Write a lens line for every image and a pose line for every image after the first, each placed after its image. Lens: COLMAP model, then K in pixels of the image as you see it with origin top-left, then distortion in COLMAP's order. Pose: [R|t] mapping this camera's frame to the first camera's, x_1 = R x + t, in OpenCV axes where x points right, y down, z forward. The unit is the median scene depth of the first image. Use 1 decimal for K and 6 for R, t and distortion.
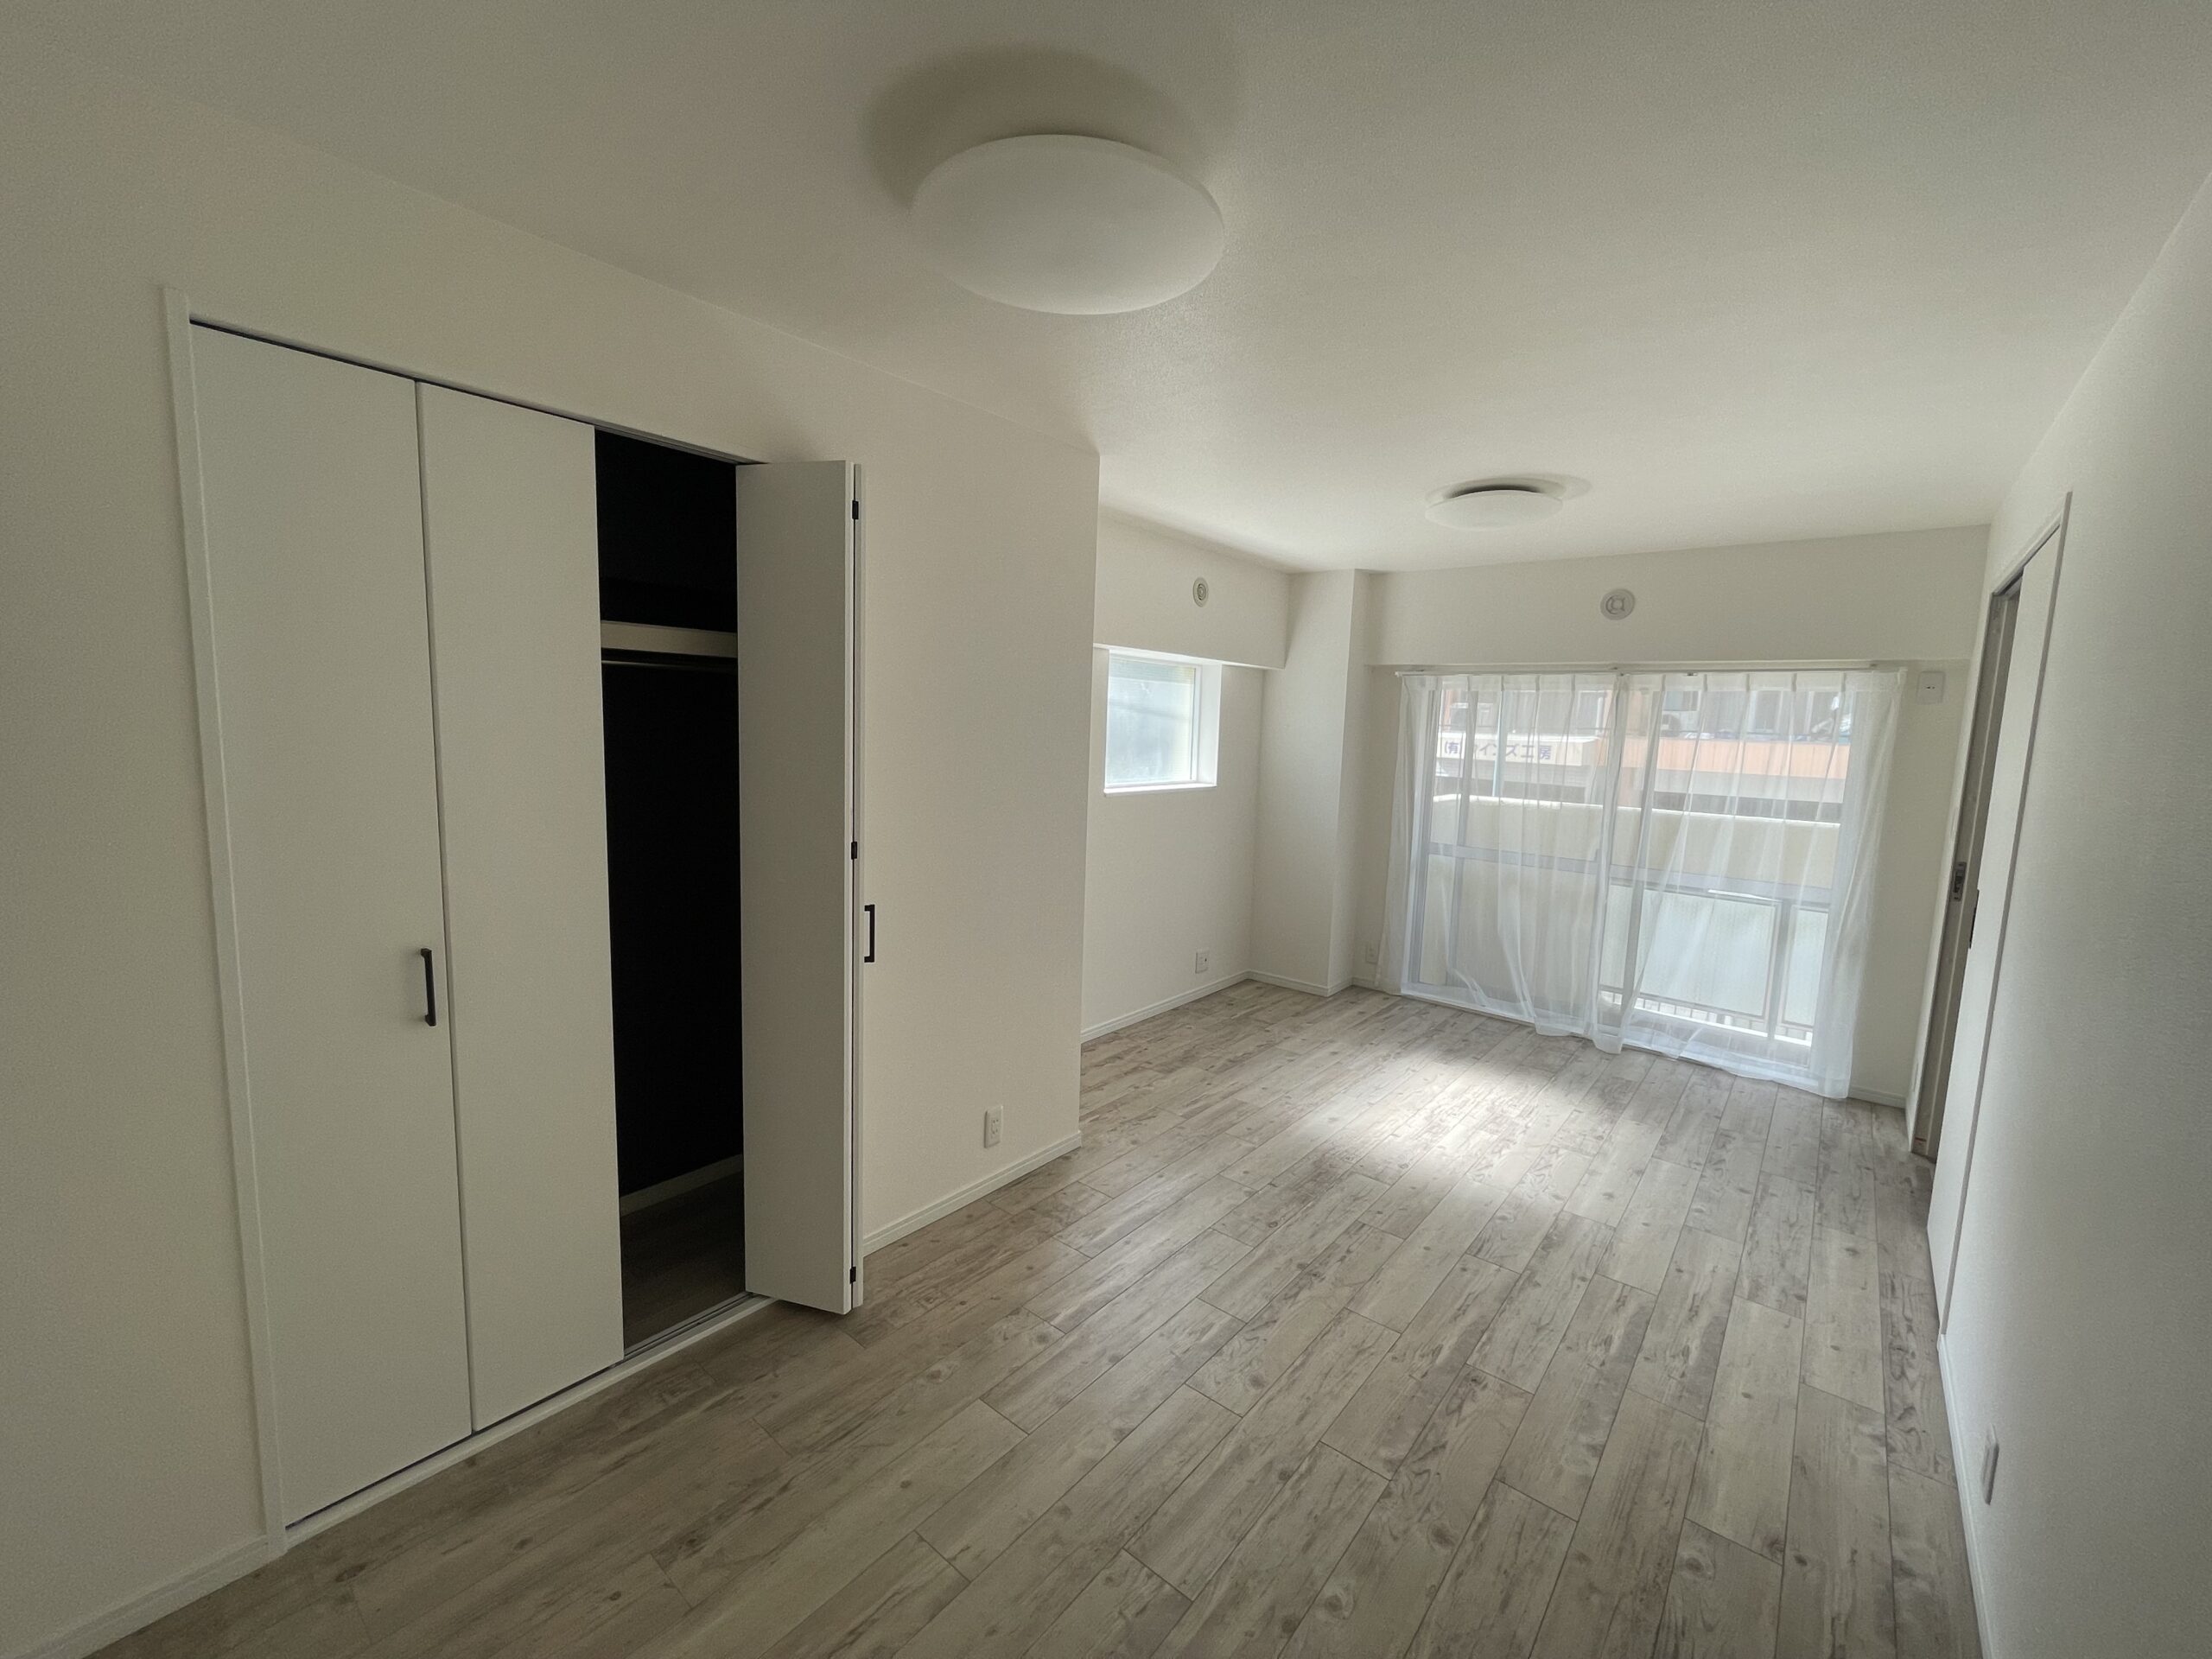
lens RADIAL K [[905.4, 0, 1108.7], [0, 905.4, 824.9], [0, 0, 1]] dist [0.000211, -0.000349]
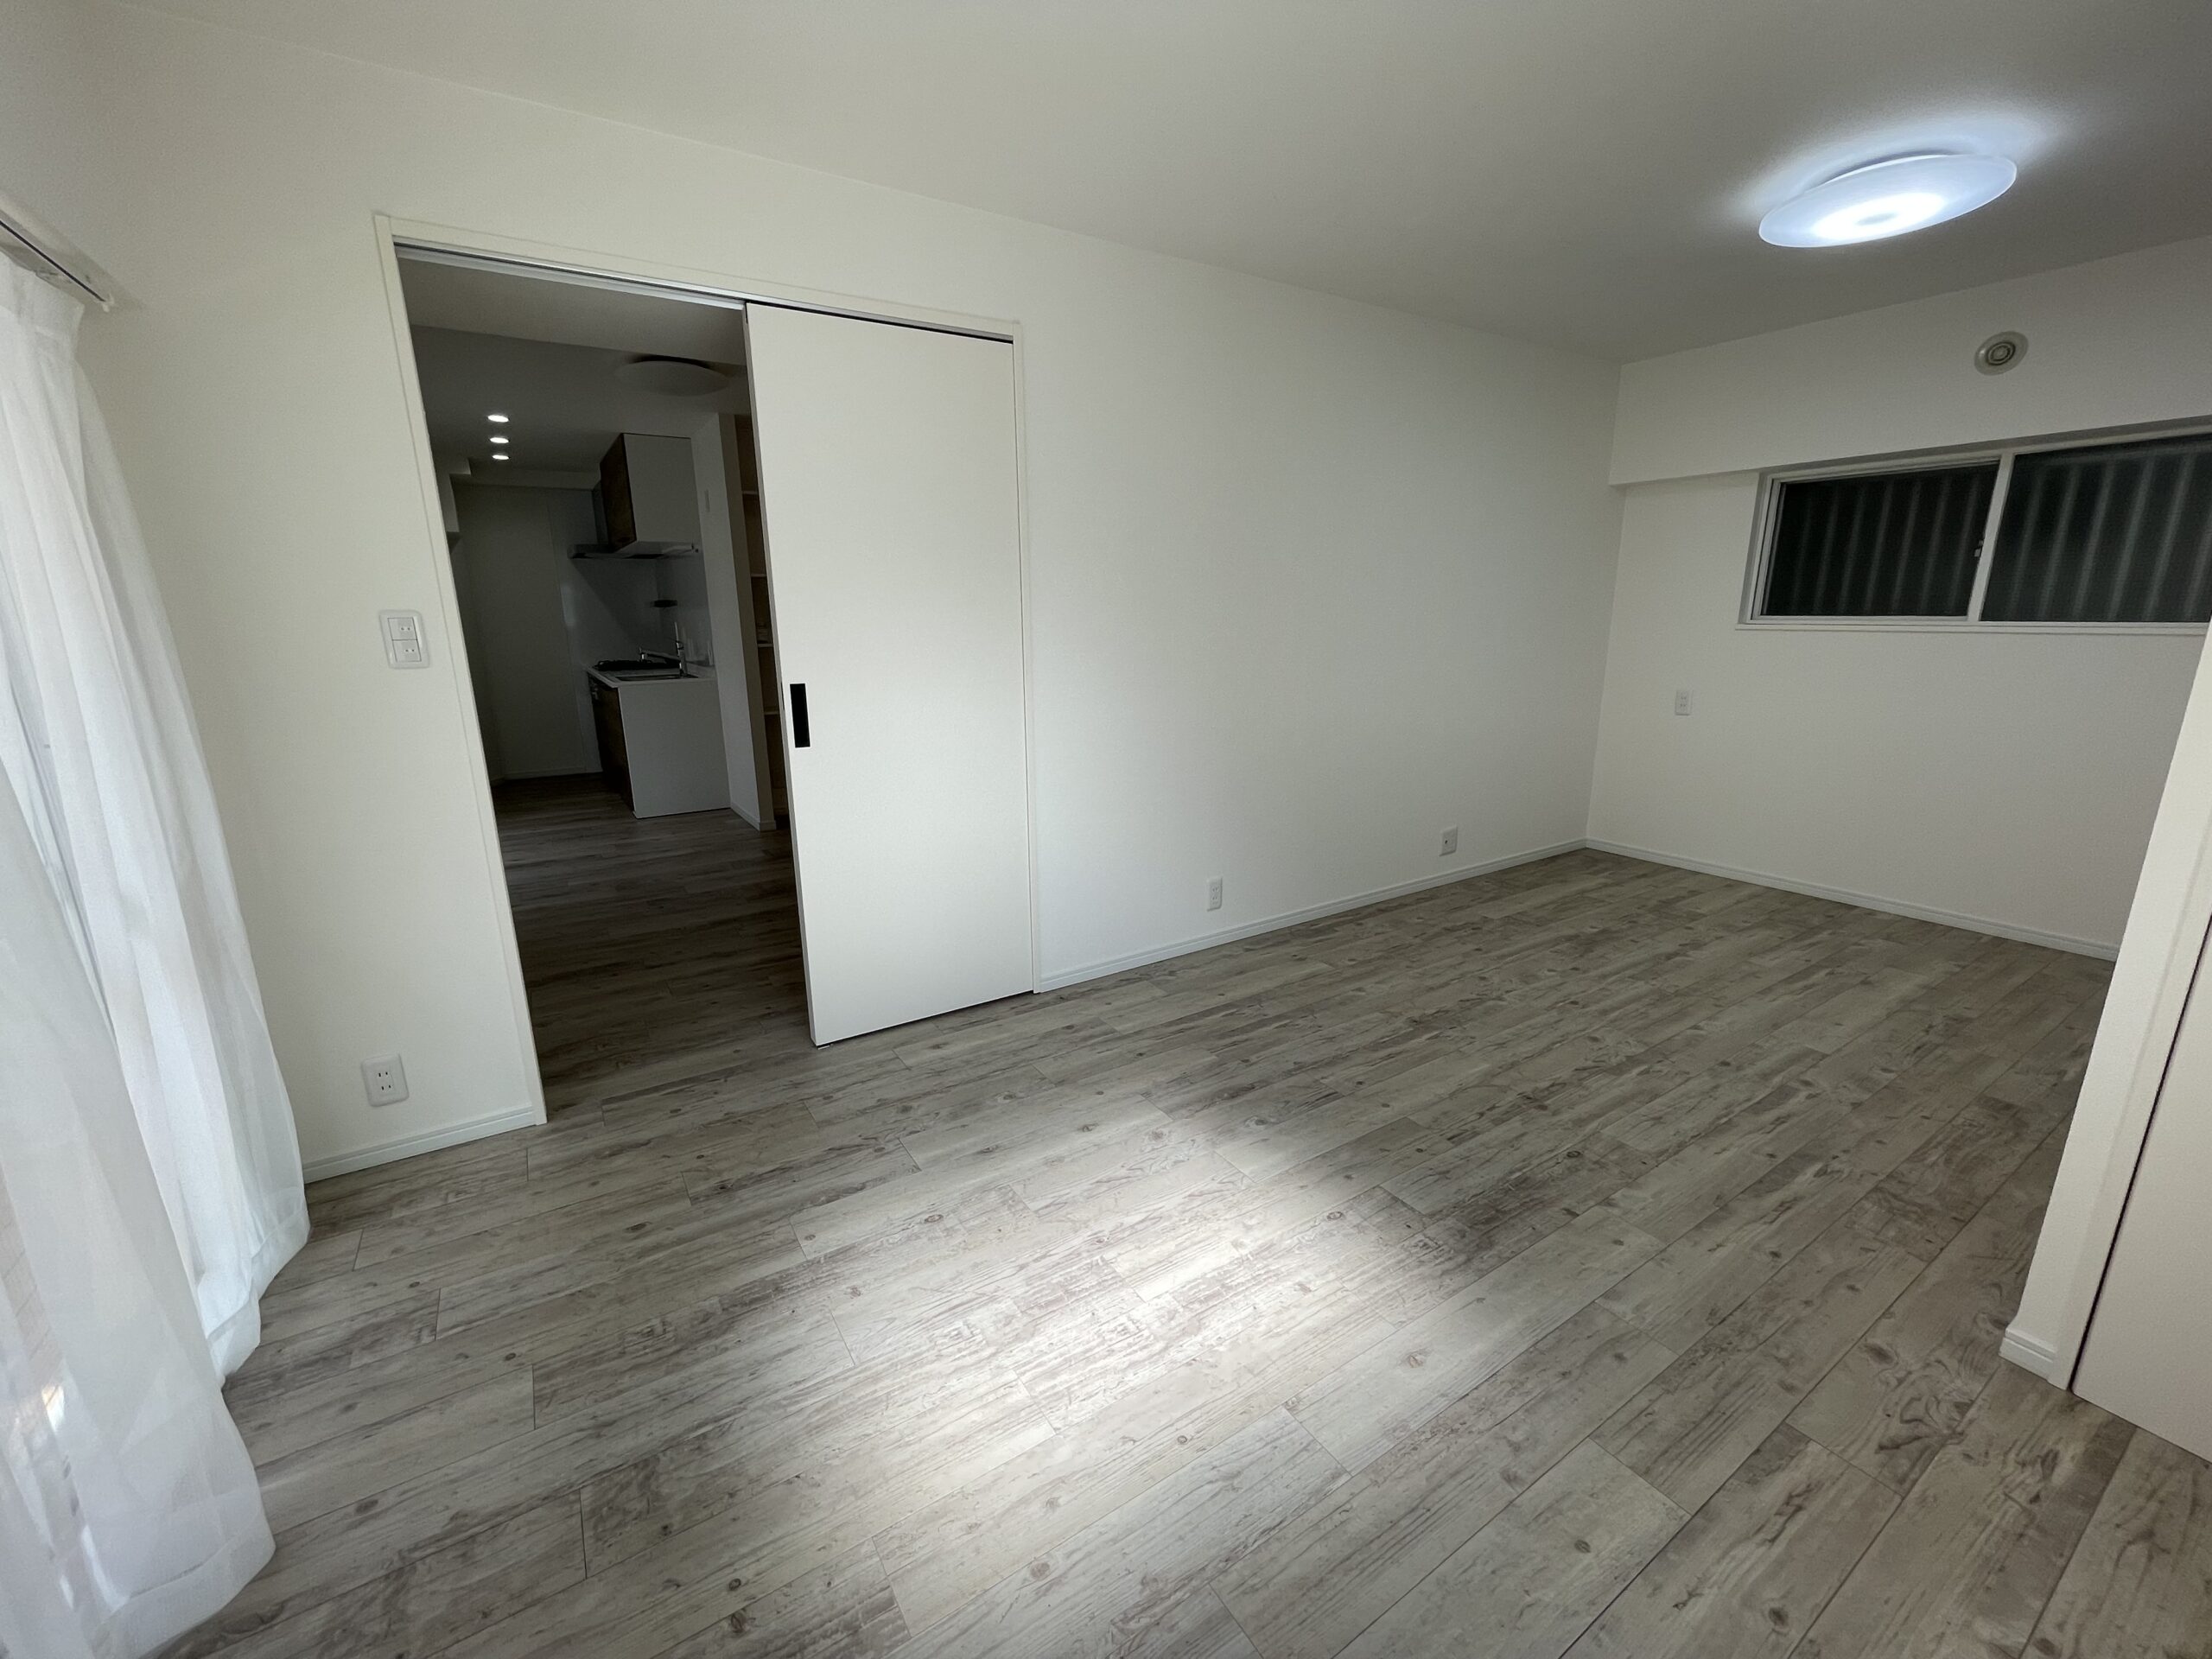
lens RADIAL K [[905.4, 0, 1115.7], [0, 905.4, 832.8], [0, 0, 1]] dist [0.000211, -0.000349]
pose [[-0.953885, -0.097162, 0.284012, 0.337787], [0.011190, 0.933996, 0.357109, -0.096787], [-0.299964, 0.343819, -0.889837, 1.595411]]
